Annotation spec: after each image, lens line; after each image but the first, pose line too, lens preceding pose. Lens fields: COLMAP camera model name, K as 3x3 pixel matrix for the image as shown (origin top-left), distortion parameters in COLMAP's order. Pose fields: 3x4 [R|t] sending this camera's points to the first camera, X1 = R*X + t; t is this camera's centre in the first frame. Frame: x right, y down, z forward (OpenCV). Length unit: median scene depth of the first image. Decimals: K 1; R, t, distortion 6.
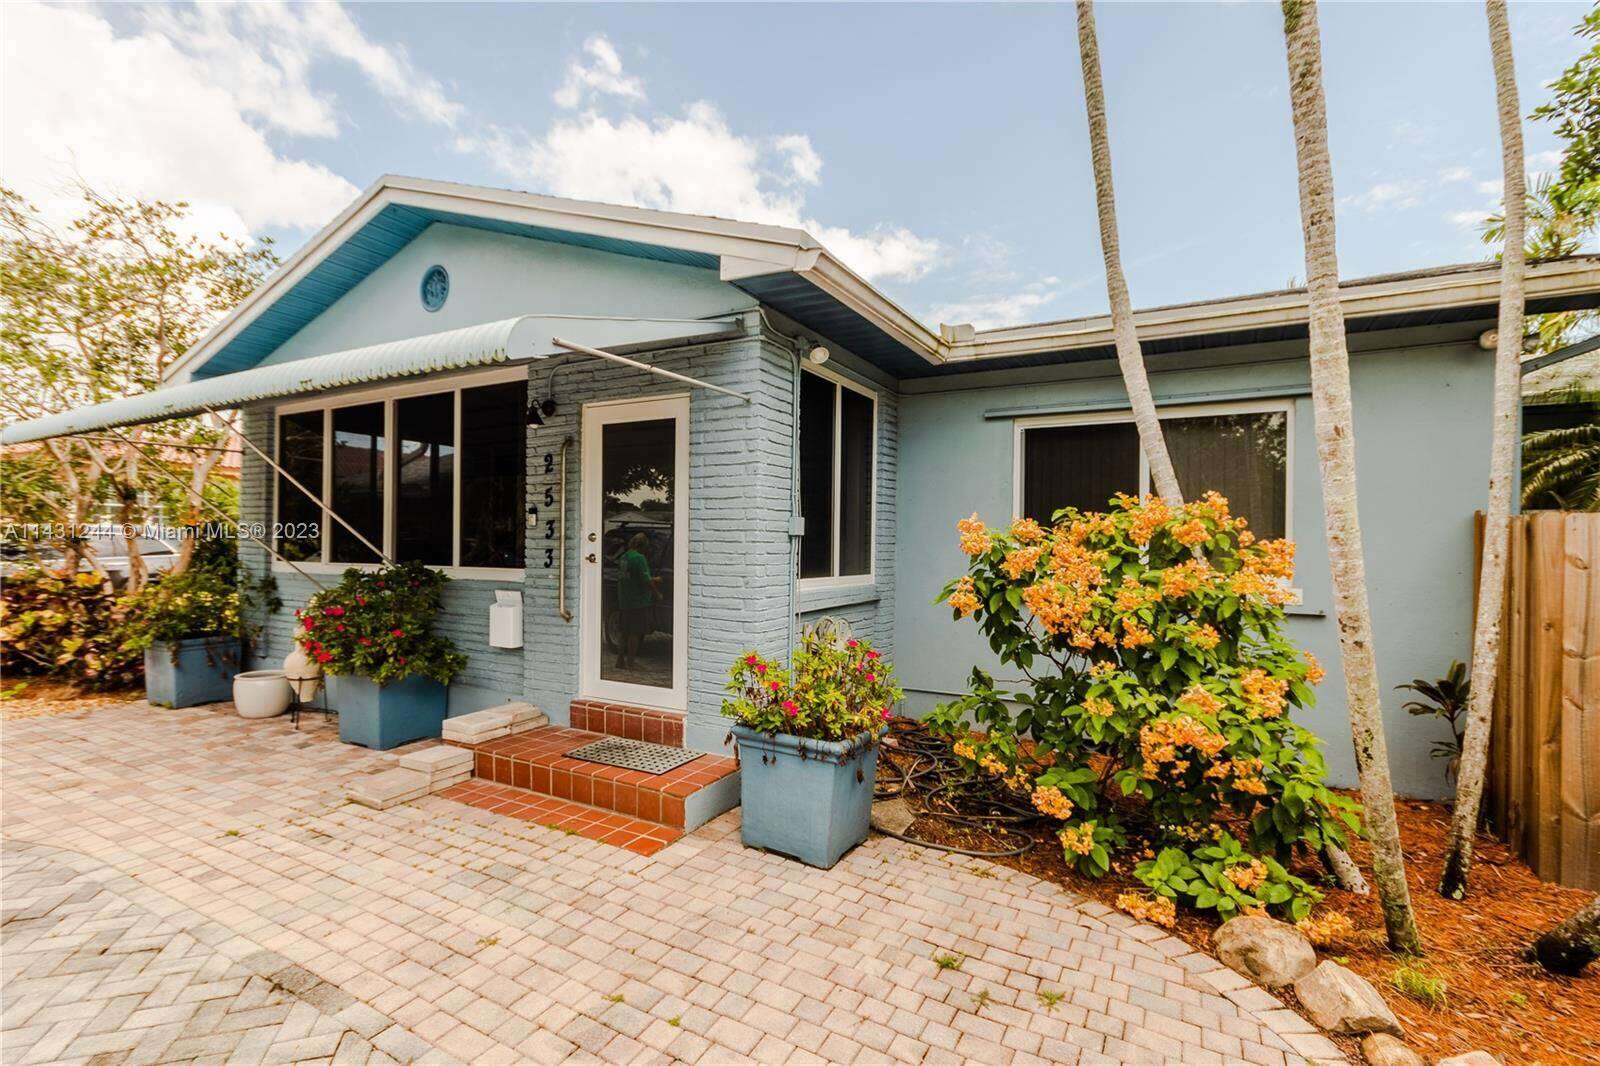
lens RADIAL K [[757.1, 0, 766.4], [0, 757.1, 540.2], [0, 0, 1]] dist [0.000862, 0.000030]
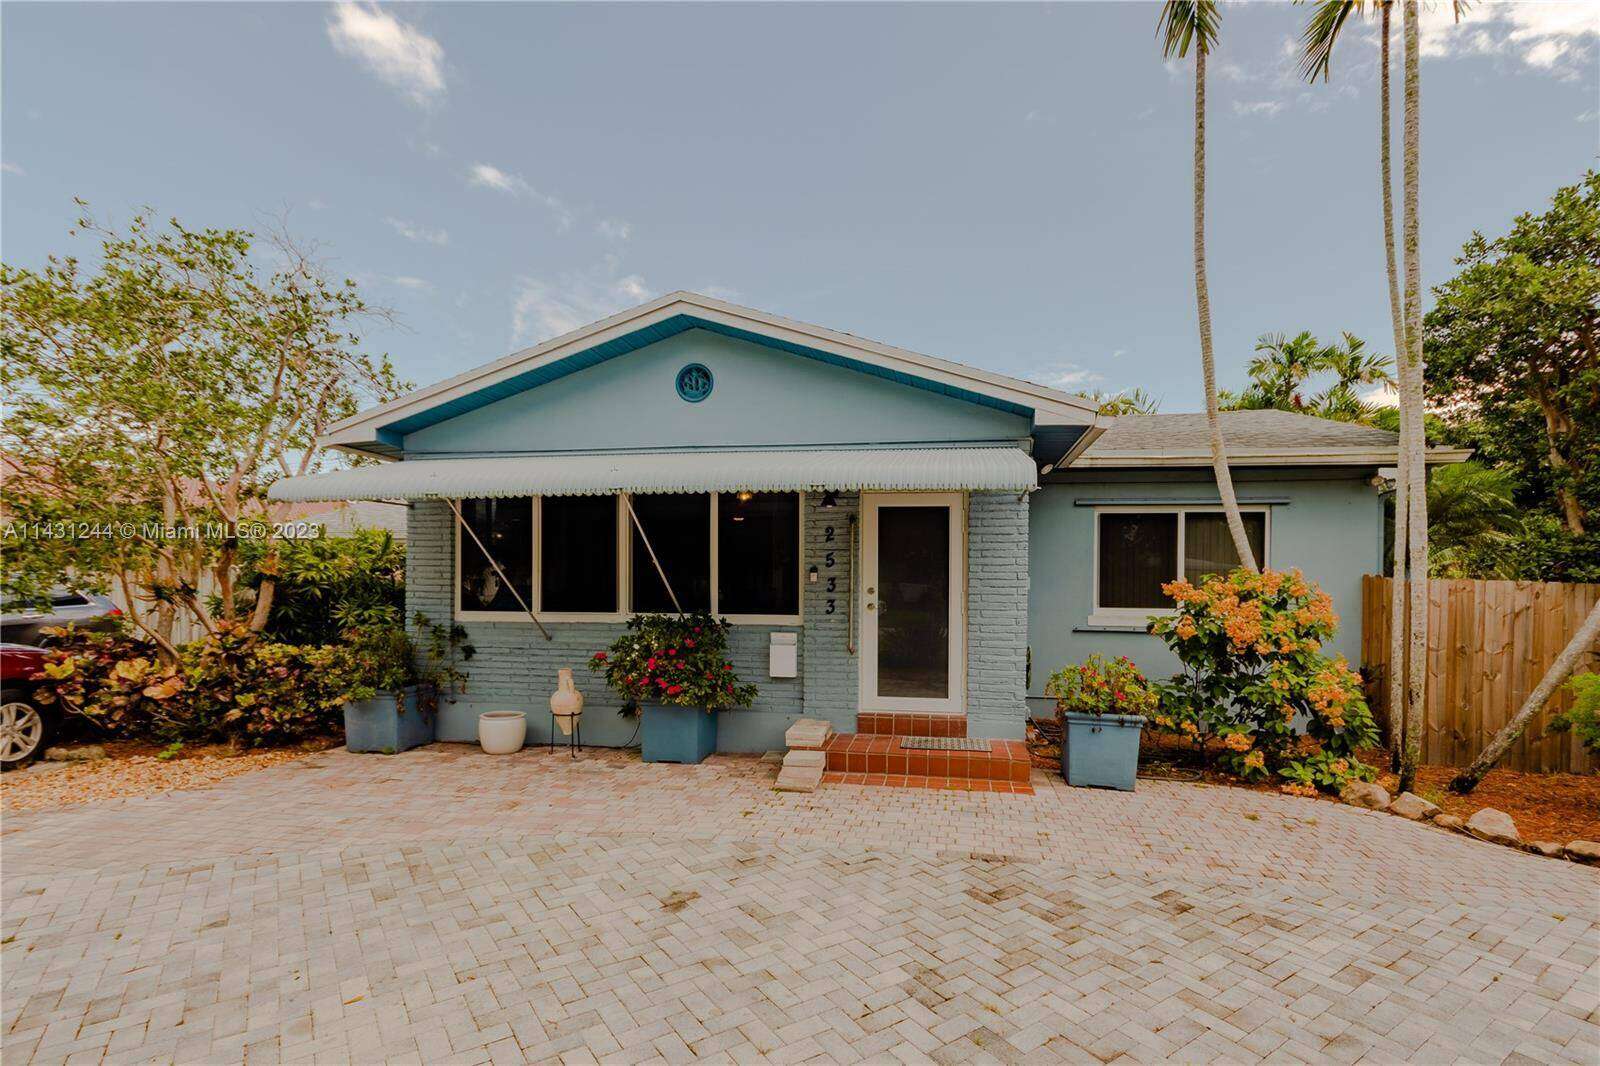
lens RADIAL K [[780.2, 0, 797.7], [0, 780.2, 585.7], [0, 0, 1]] dist [-0.000393, 0.000453]
pose [[0.945969, -0.003984, 0.324232, -0.879451], [0.000546, 0.999943, 0.010693, -0.030455], [-0.324256, -0.009938, 0.945917, -0.290189]]
